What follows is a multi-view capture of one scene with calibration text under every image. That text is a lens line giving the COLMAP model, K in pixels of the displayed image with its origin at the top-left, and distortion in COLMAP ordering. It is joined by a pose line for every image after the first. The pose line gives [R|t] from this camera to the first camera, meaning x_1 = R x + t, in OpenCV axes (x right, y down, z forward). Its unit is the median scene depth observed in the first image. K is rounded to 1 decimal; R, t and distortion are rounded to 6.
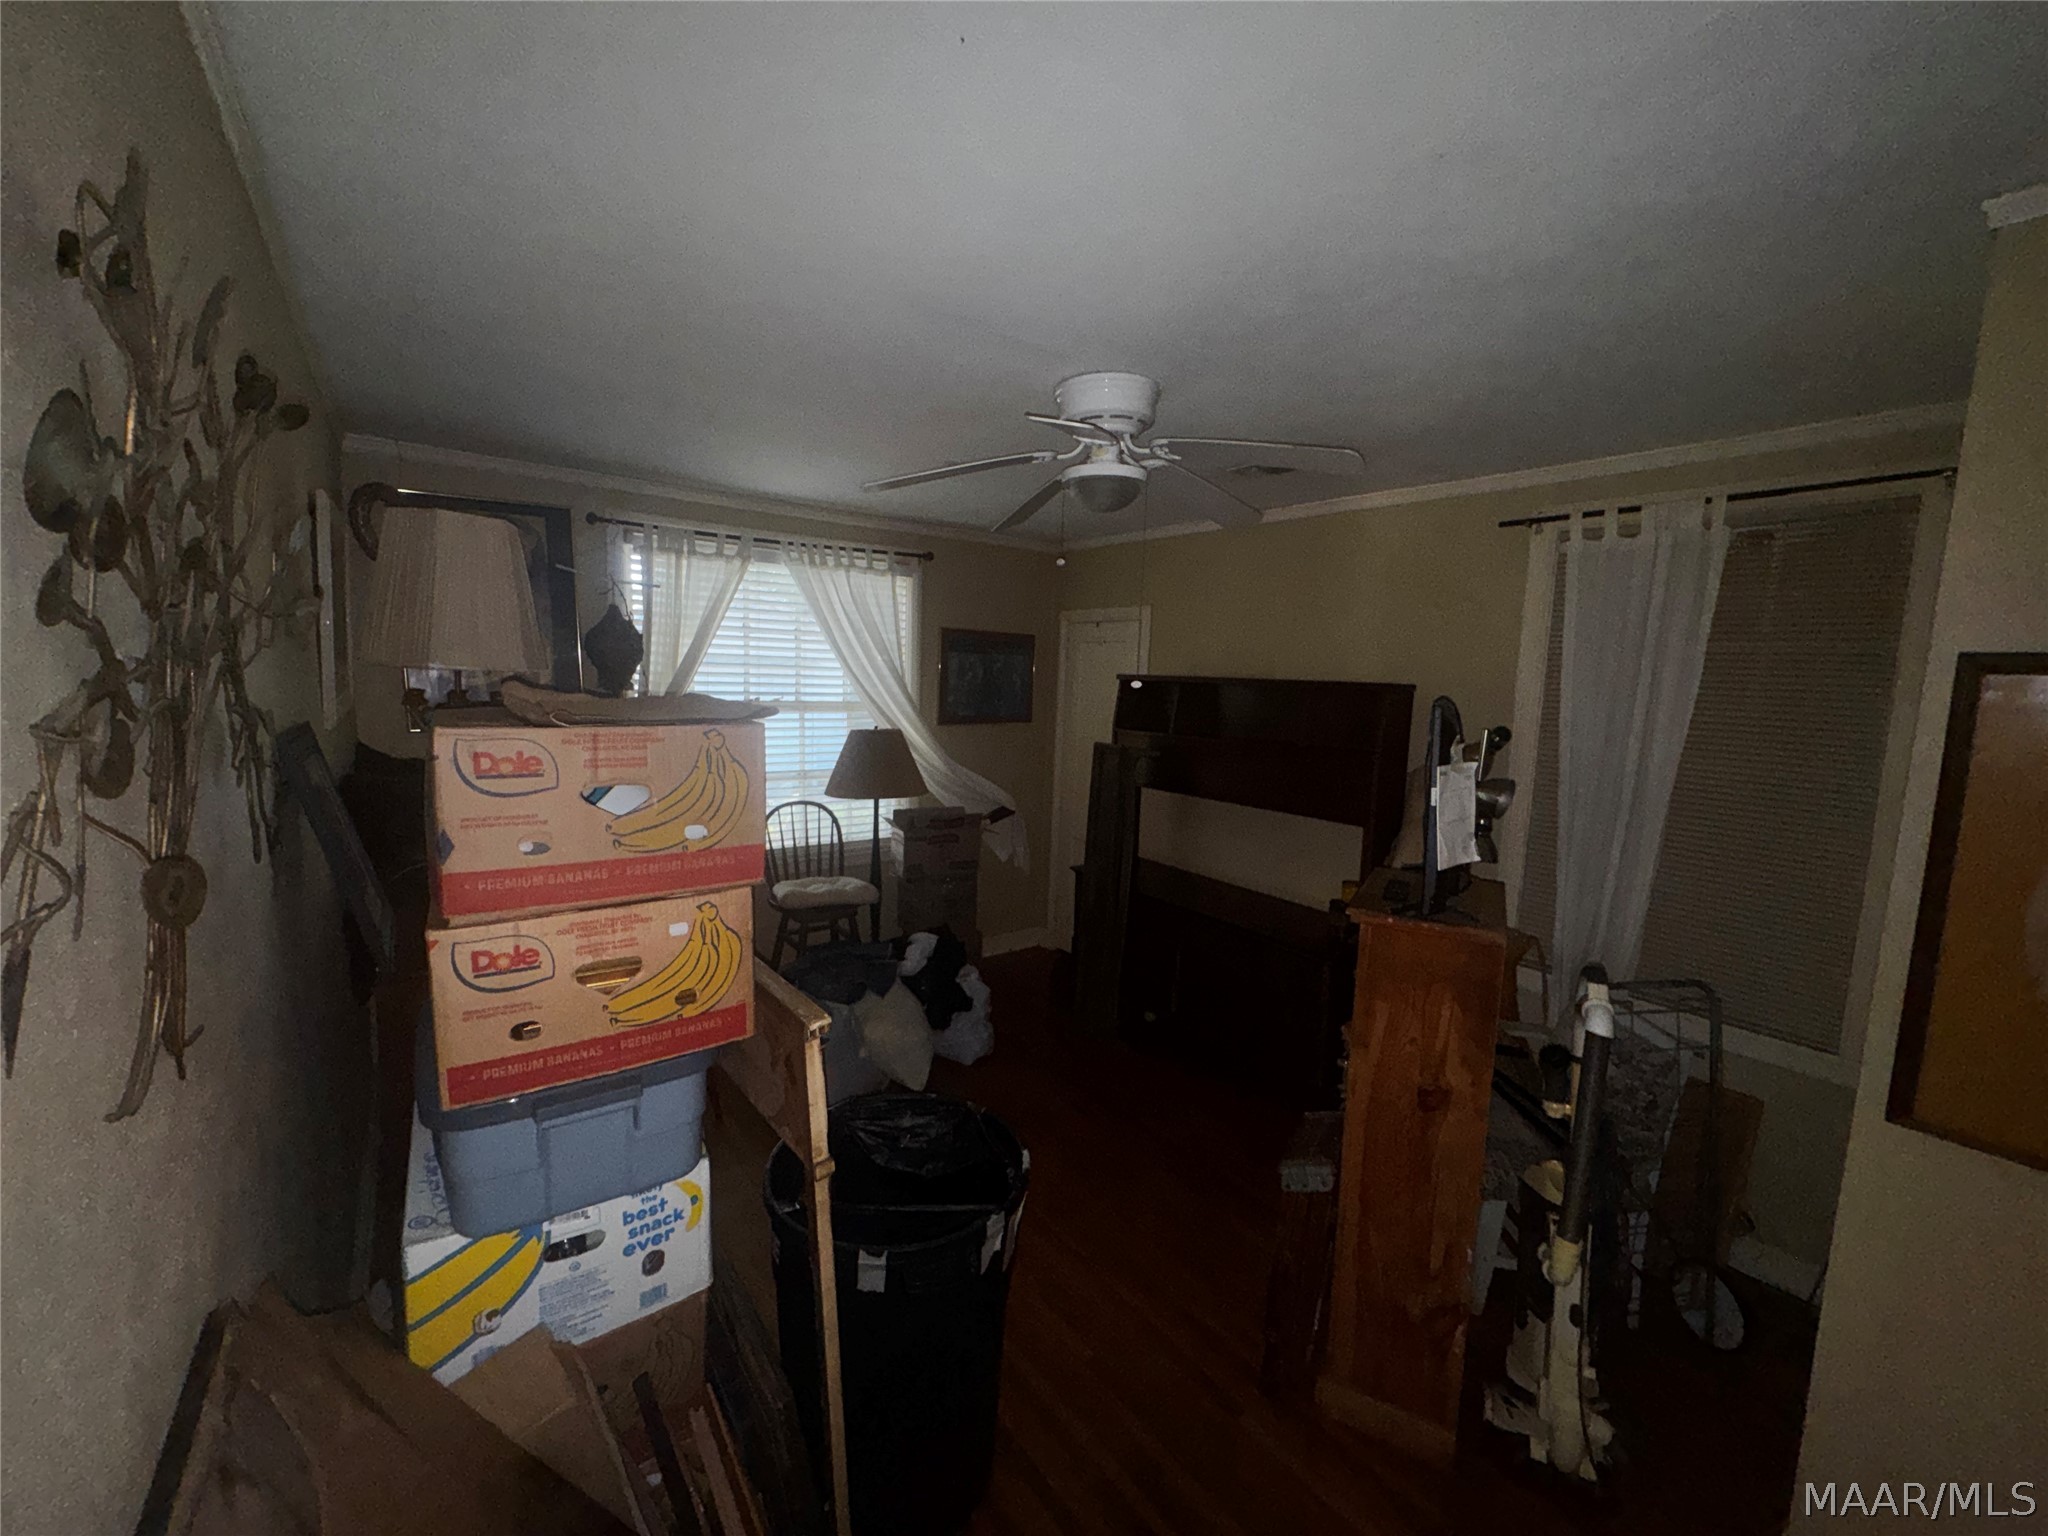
lens RADIAL K [[816.8, 0, 1020.9], [0, 816.8, 769.8], [0, 0, 1]] dist [-0.004195, 0.000777]
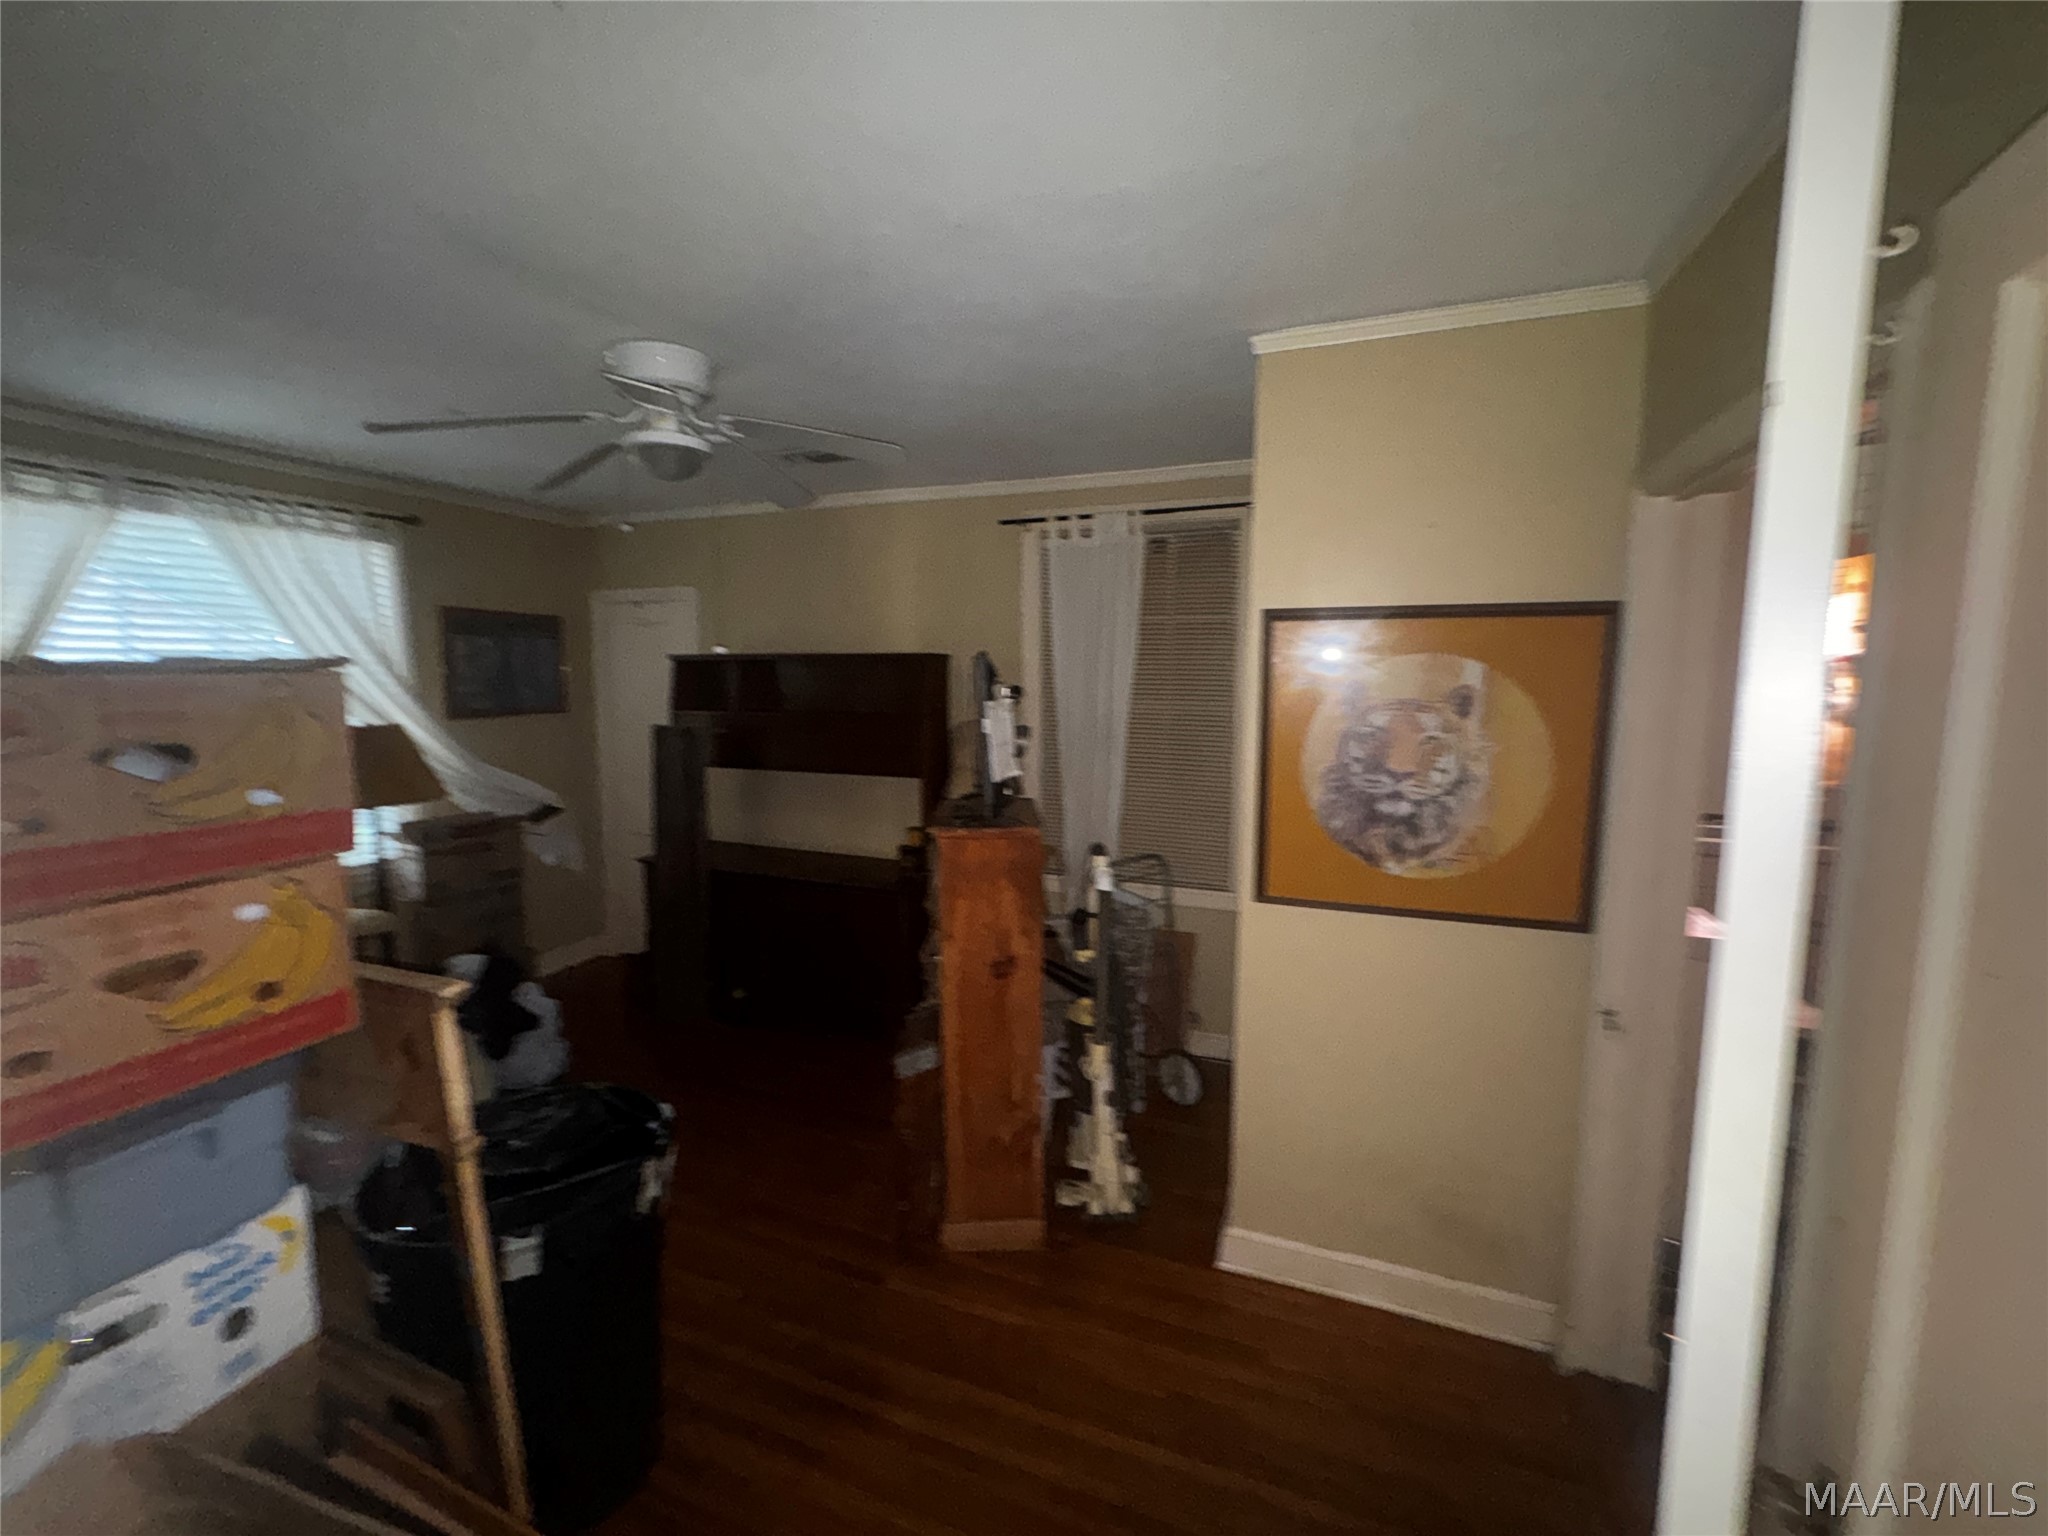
lens RADIAL K [[816.8, 0, 1023.5], [0, 816.8, 769.8], [0, 0, 1]] dist [-0.004195, 0.000777]
pose [[0.845731, -0.091929, 0.525632, -0.068634], [0.088604, 0.995567, 0.031555, 0.037040], [-0.526202, 0.019886, 0.850127, -0.064359]]
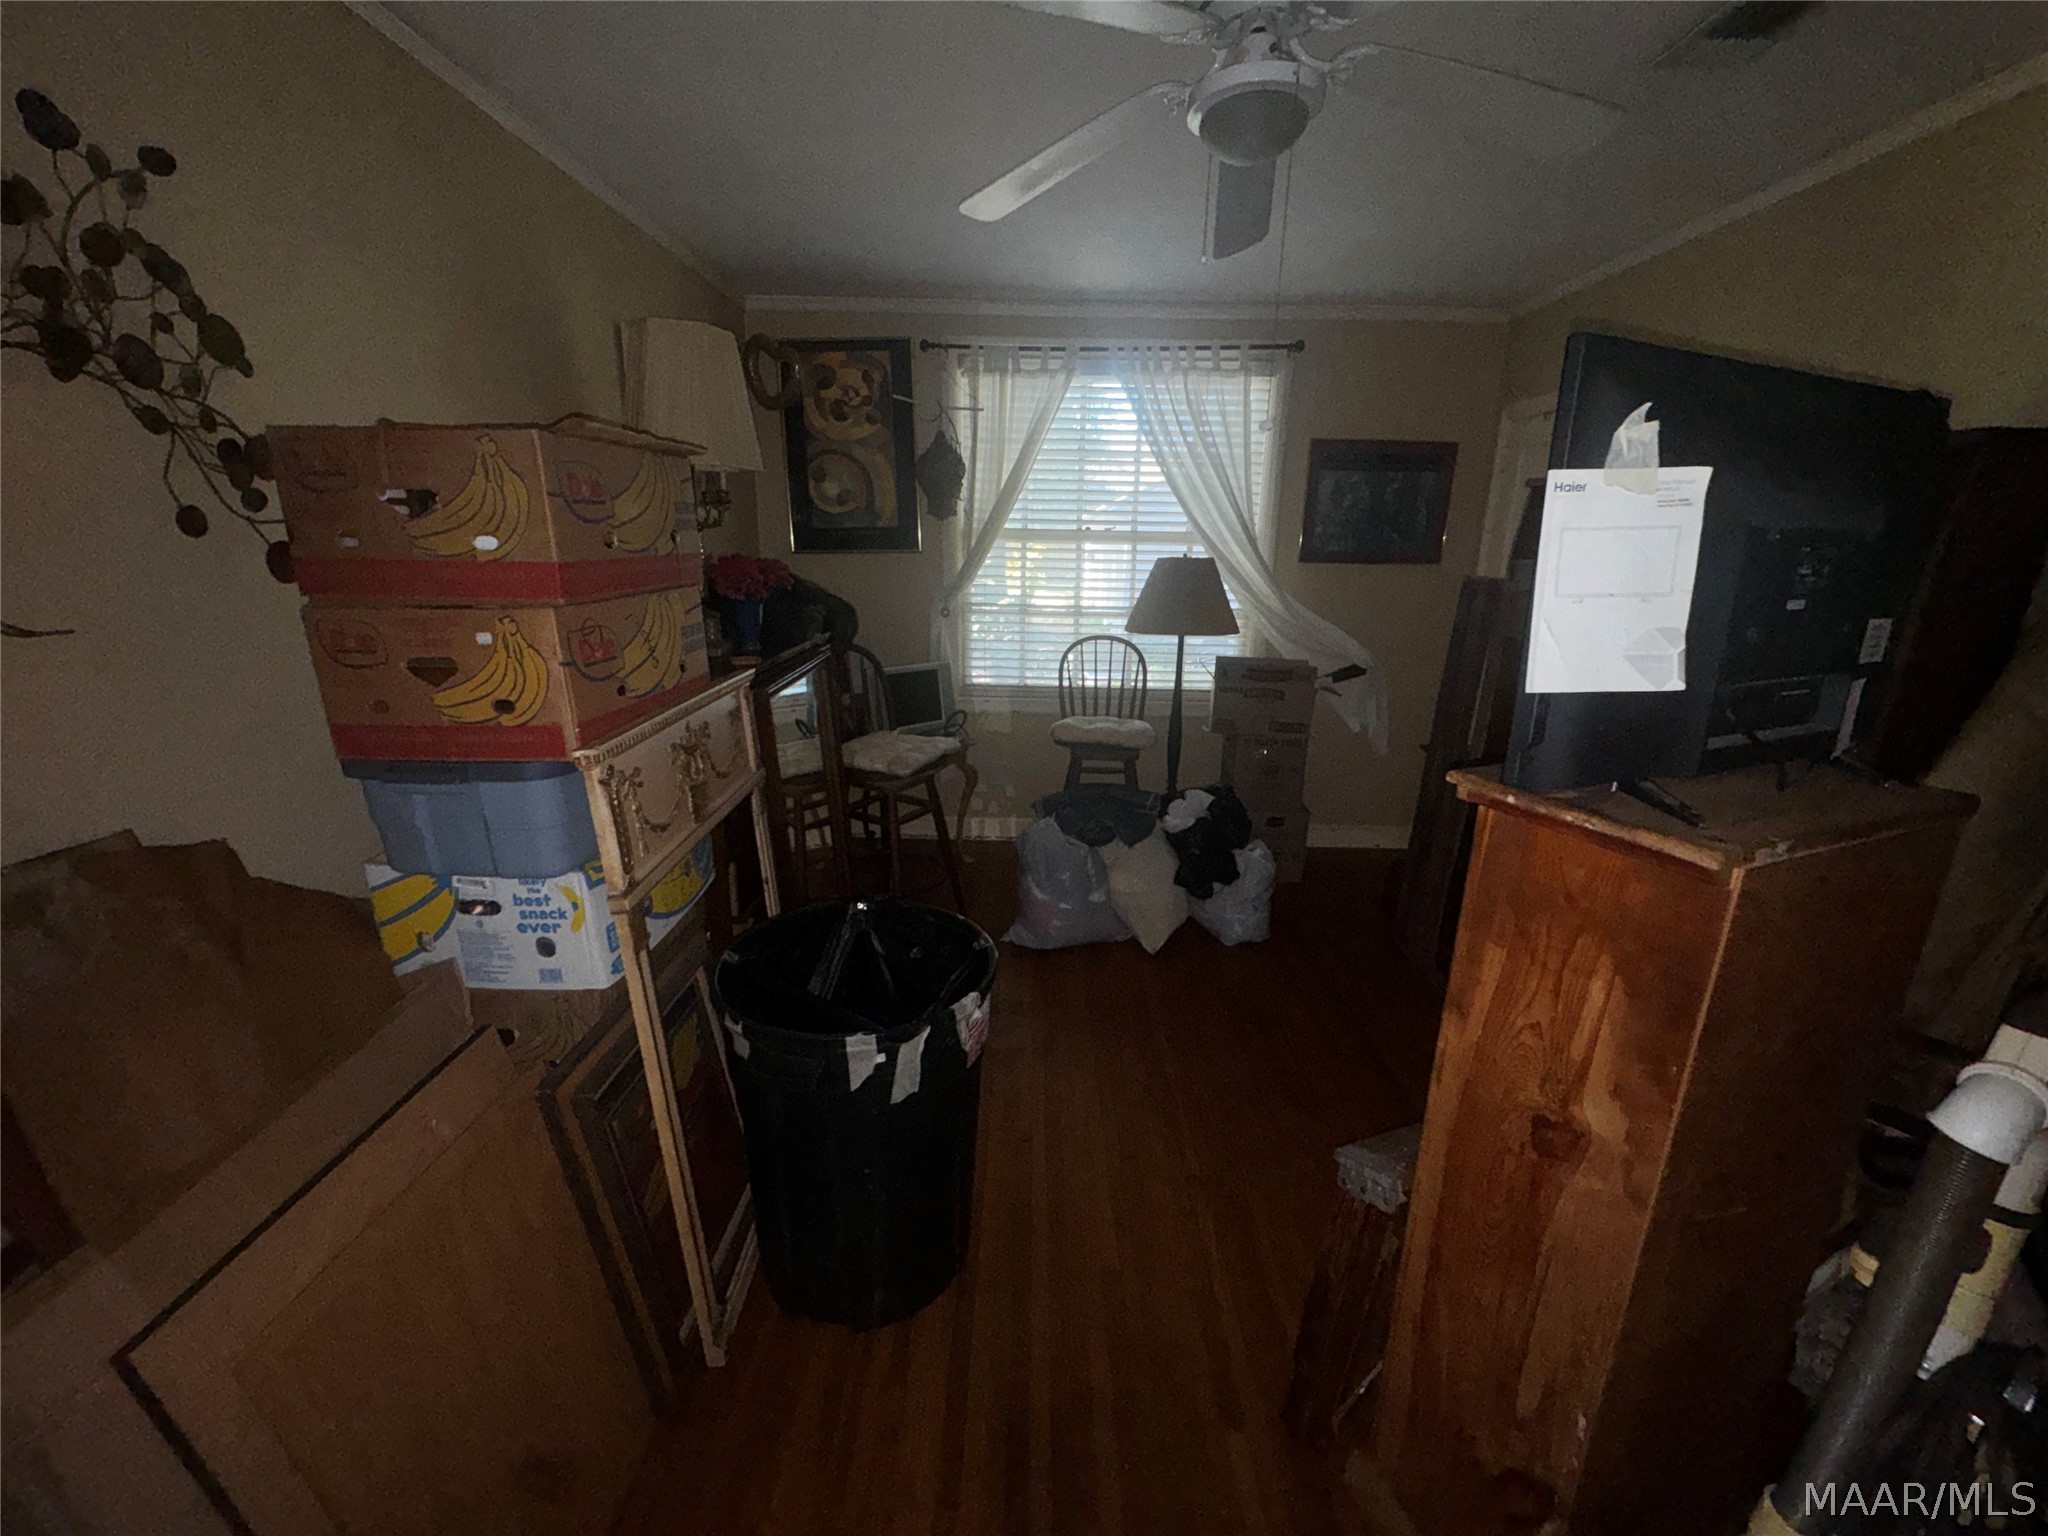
lens RADIAL K [[816.8, 0, 1016.8], [0, 816.8, 767.3], [0, 0, 1]] dist [-0.004195, 0.000777]
pose [[0.791957, 0.146508, -0.592739, 0.313214], [-0.063880, 0.985339, 0.158197, 0.060578], [0.607226, -0.087421, 0.789705, 0.232368]]
